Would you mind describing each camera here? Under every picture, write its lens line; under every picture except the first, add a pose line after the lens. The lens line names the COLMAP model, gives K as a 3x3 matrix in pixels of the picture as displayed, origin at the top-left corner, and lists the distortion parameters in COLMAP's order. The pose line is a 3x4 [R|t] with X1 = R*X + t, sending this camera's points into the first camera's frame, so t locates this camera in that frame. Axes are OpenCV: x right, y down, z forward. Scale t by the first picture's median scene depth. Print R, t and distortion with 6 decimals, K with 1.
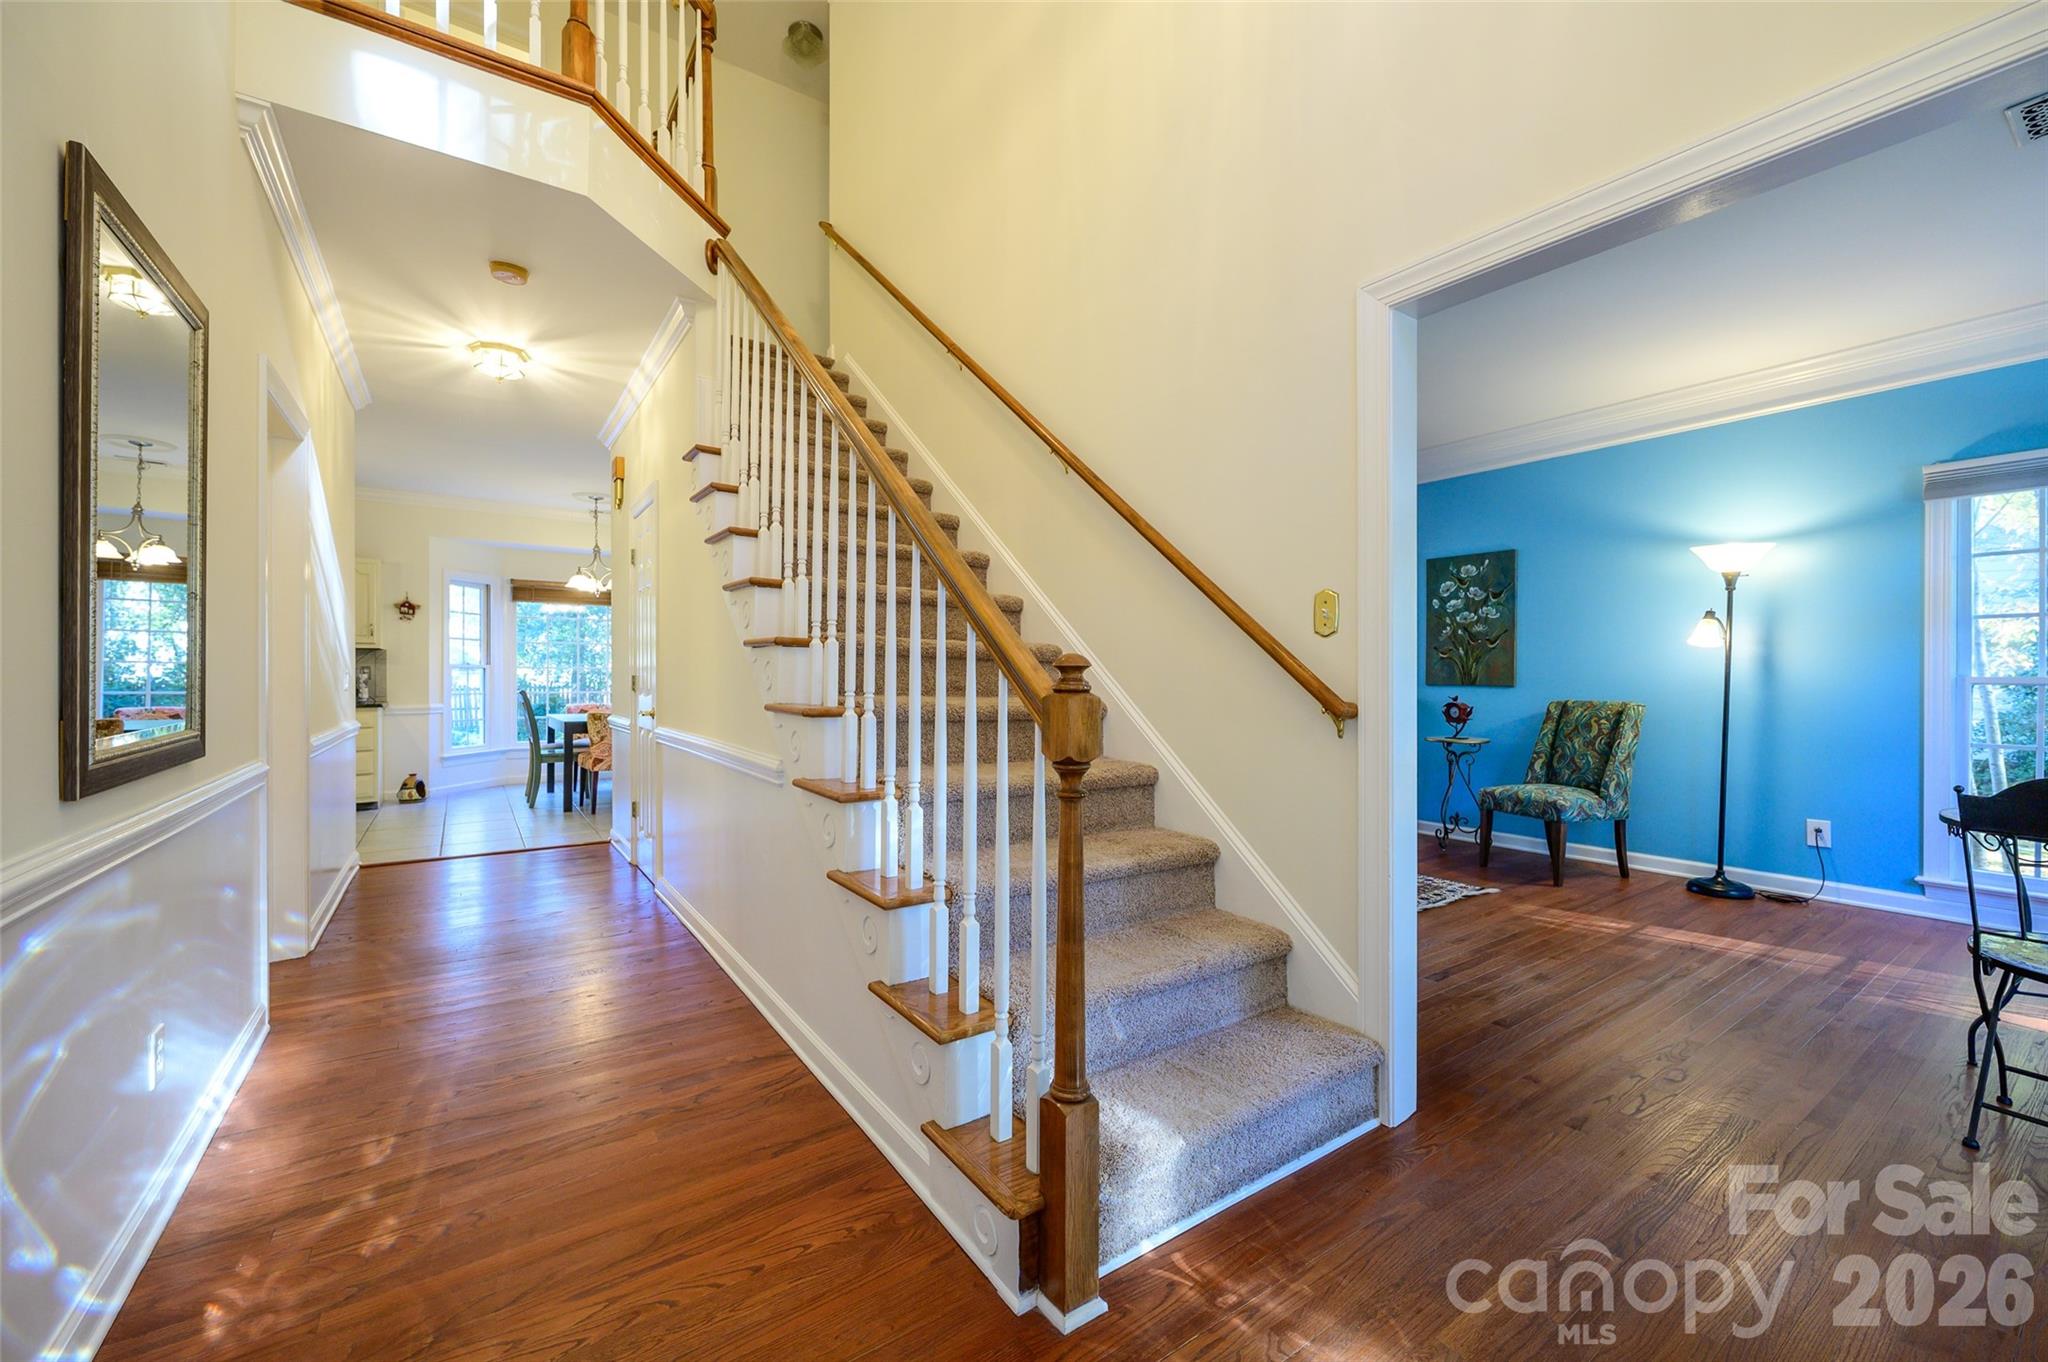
lens RADIAL K [[811.2, 0, 1032.0], [0, 811.2, 676.5], [0, 0, 1]] dist [0.001767, 0.000571]
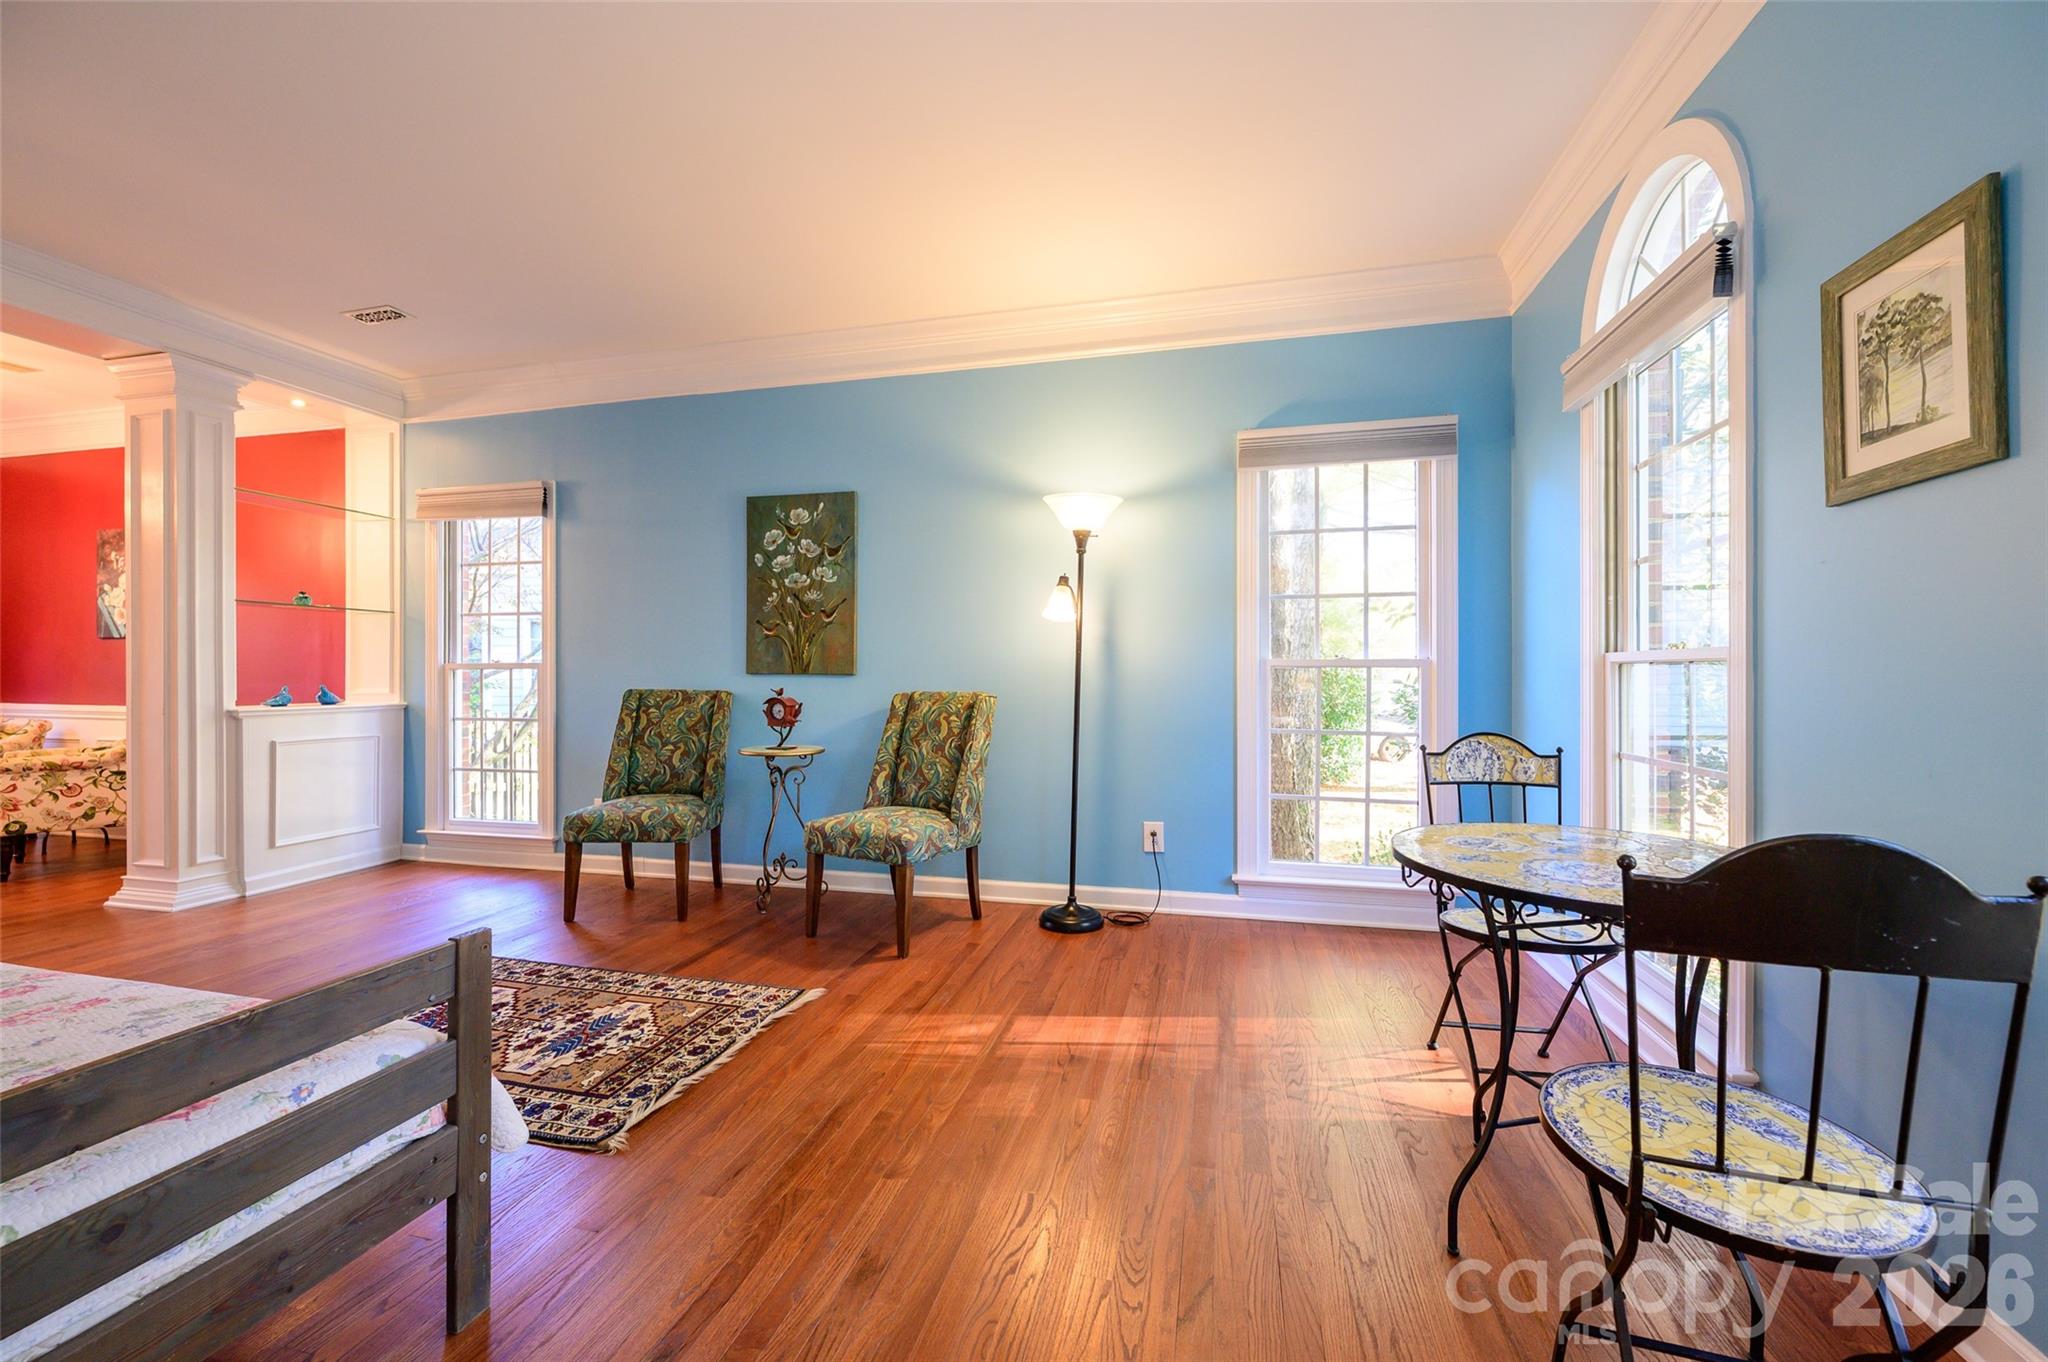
lens RADIAL K [[811.2, 0, 1027.7], [0, 811.2, 674.8], [0, 0, 1]] dist [0.001767, 0.000571]
pose [[0.751523, -0.004106, 0.659694, 0.261775], [0.003196, 0.999992, 0.002582, 0.013559], [-0.659699, 0.000168, 0.751530, 0.394010]]
